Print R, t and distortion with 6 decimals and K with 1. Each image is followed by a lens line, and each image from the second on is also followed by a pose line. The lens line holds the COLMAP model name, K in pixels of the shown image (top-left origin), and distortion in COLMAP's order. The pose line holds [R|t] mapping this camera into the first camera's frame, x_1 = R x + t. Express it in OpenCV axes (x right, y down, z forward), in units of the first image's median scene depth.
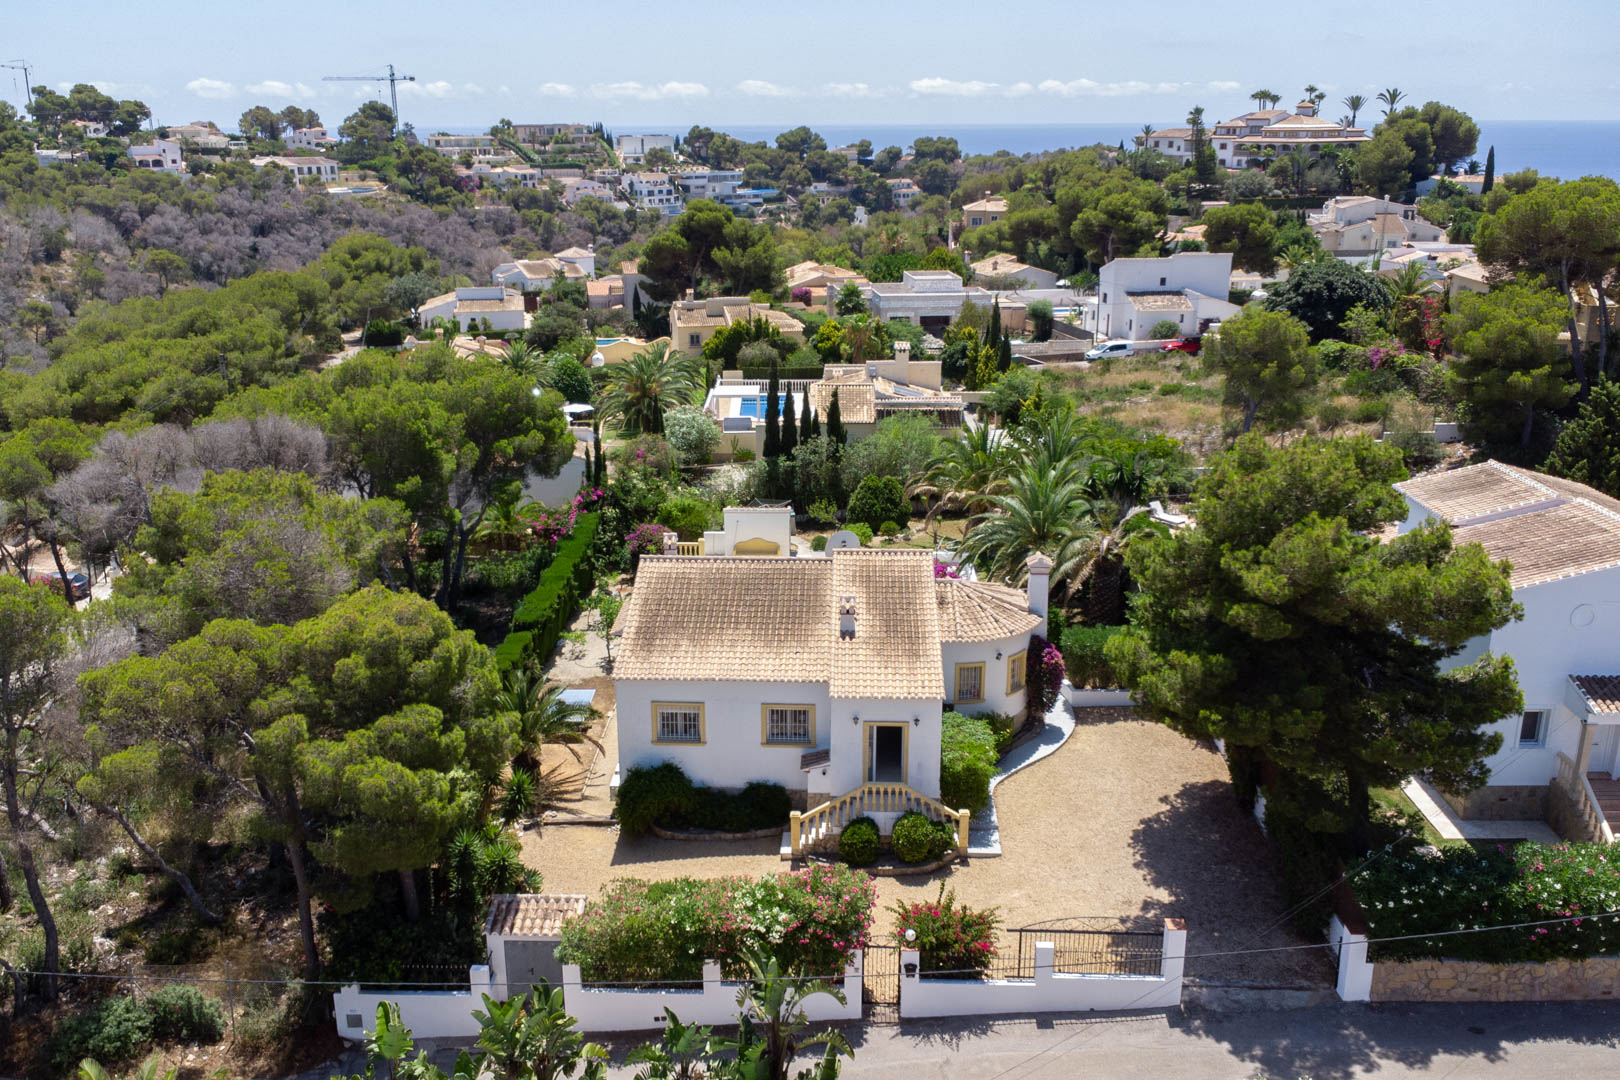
lens RADIAL K [[1243.3, 0, 865.4], [0, 1243.3, 585.6], [0, 0, 1]] dist [0.000149, 0.003125]
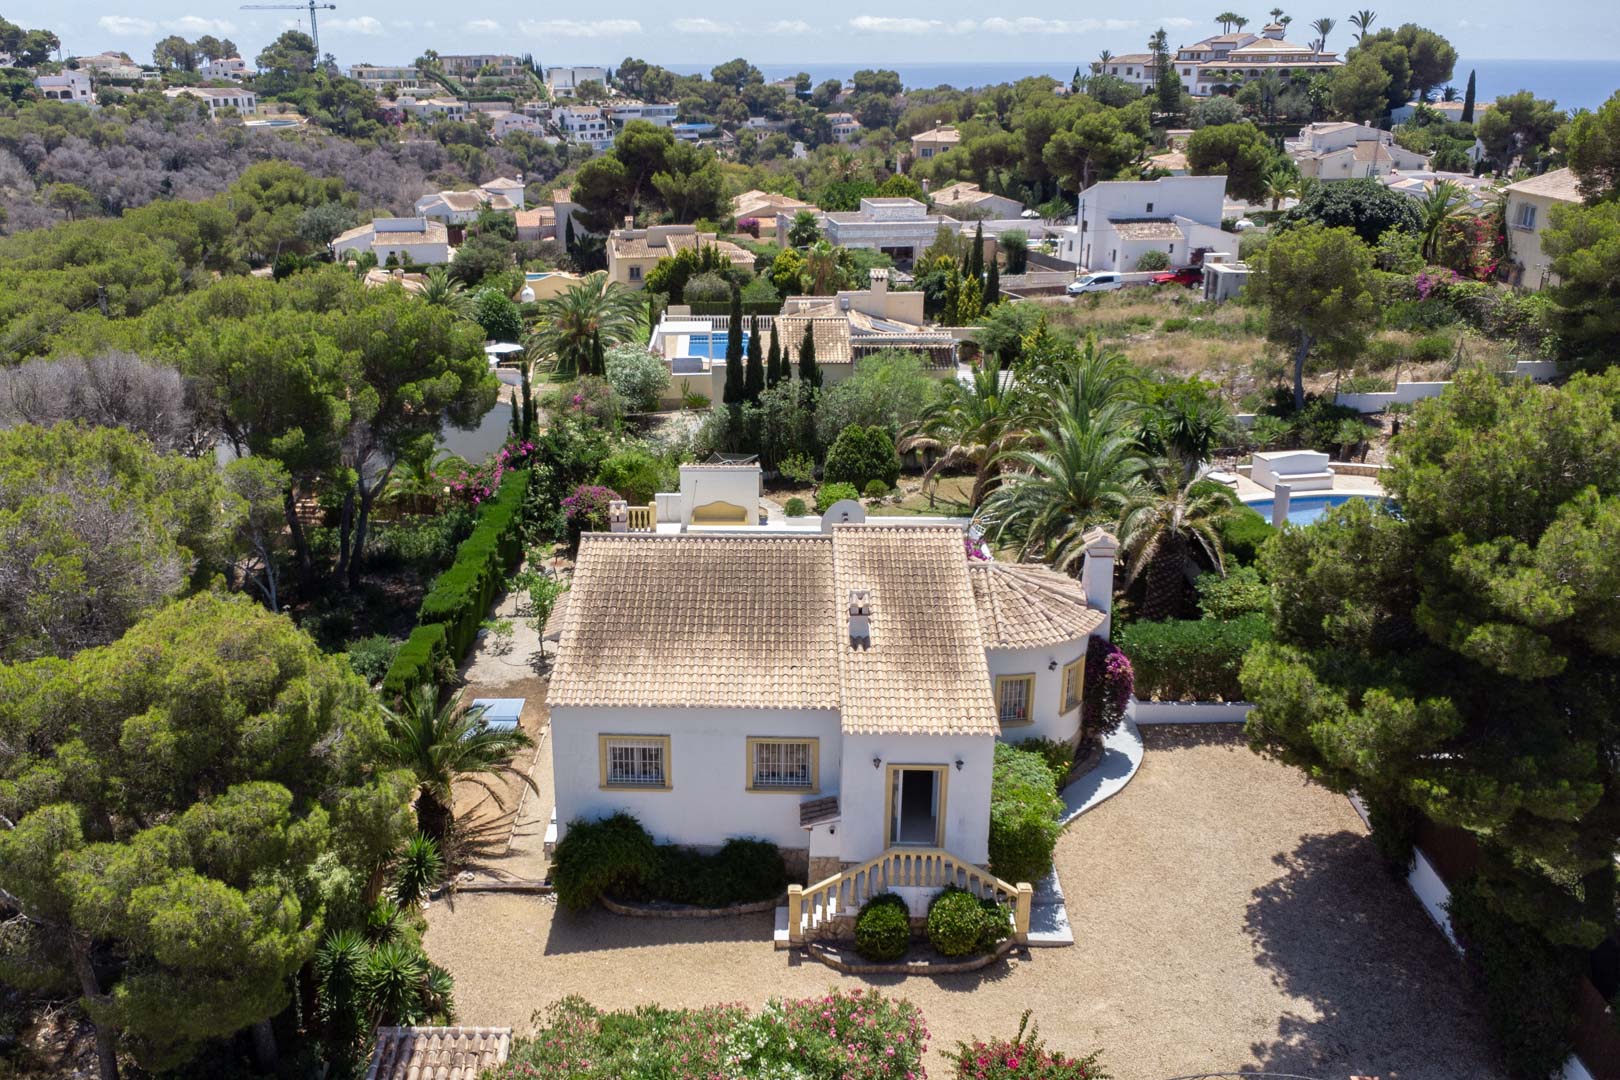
lens RADIAL K [[1276.7, 0, 806.5], [0, 1276.7, 563.2], [0, 0, 1]] dist [0.008666, -0.003102]
pose [[0.999998, -0.001929, 0.000714, -0.029402], [0.001912, 0.999736, 0.022884, -0.016142], [-0.000758, -0.022882, 0.999738, 0.145191]]
